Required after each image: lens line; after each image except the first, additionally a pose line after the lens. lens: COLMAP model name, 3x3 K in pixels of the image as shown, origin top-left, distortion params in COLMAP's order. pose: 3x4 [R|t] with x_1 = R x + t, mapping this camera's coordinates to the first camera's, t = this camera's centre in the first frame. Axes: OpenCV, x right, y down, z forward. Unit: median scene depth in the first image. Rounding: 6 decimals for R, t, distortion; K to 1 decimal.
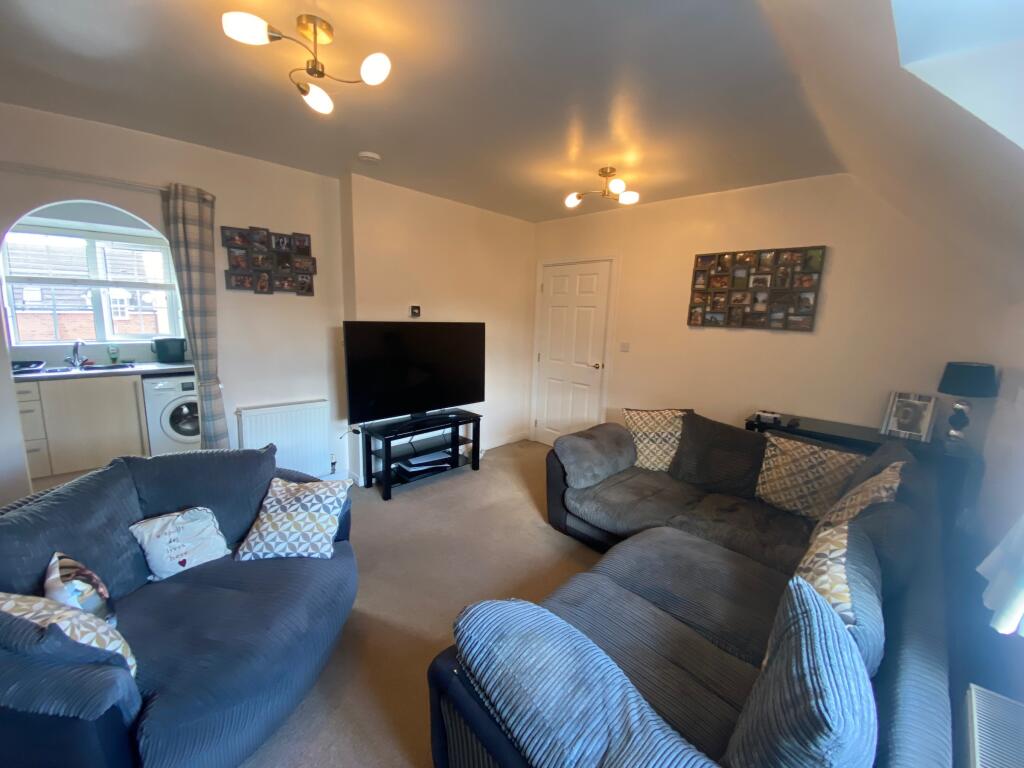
lens RADIAL K [[413.7, 0, 512.0], [0, 413.7, 384.0], [0, 0, 1]] dist [0.039563, -0.028170]
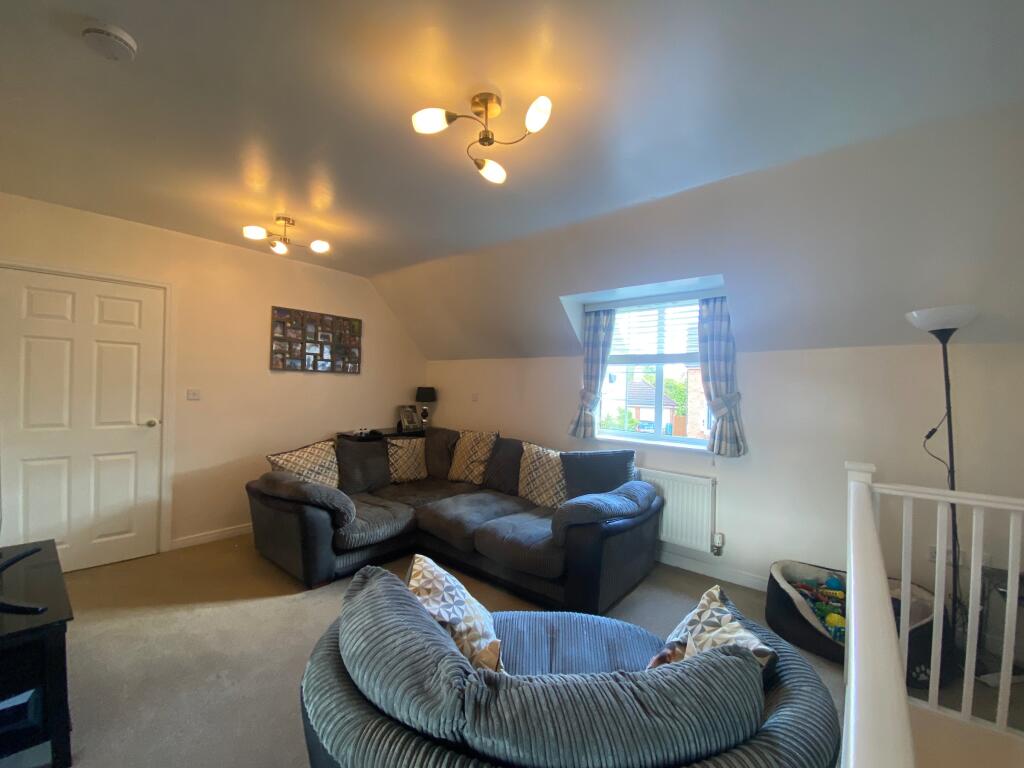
lens RADIAL K [[413.7, 0, 512.0], [0, 413.7, 384.0], [0, 0, 1]] dist [0.039563, -0.028170]
pose [[-0.099019, -0.030265, 0.994625, -0.796236], [0.143536, 0.988650, 0.044373, -0.071550], [-0.984679, 0.147158, -0.093551, 0.562673]]
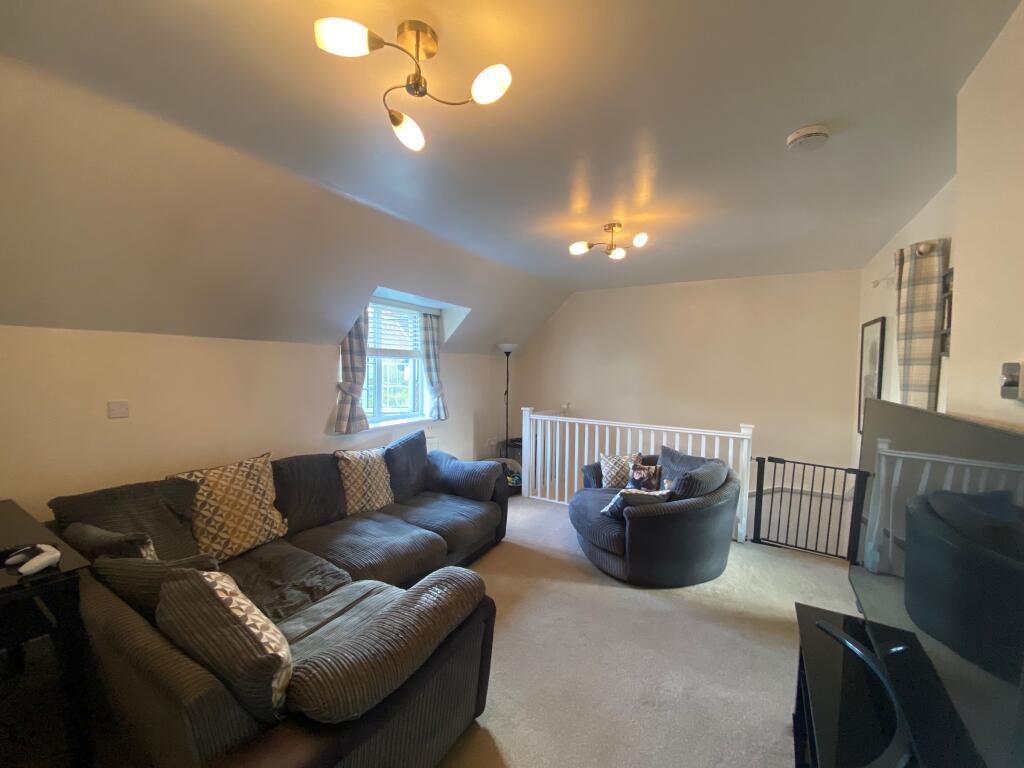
lens RADIAL K [[413.7, 0, 512.0], [0, 413.7, 384.0], [0, 0, 1]] dist [0.039563, -0.028170]
pose [[-0.966588, -0.036188, -0.253767, 0.207337], [-0.087374, 0.977211, 0.193453, -0.223465], [0.240984, 0.209162, -0.947723, 1.406749]]
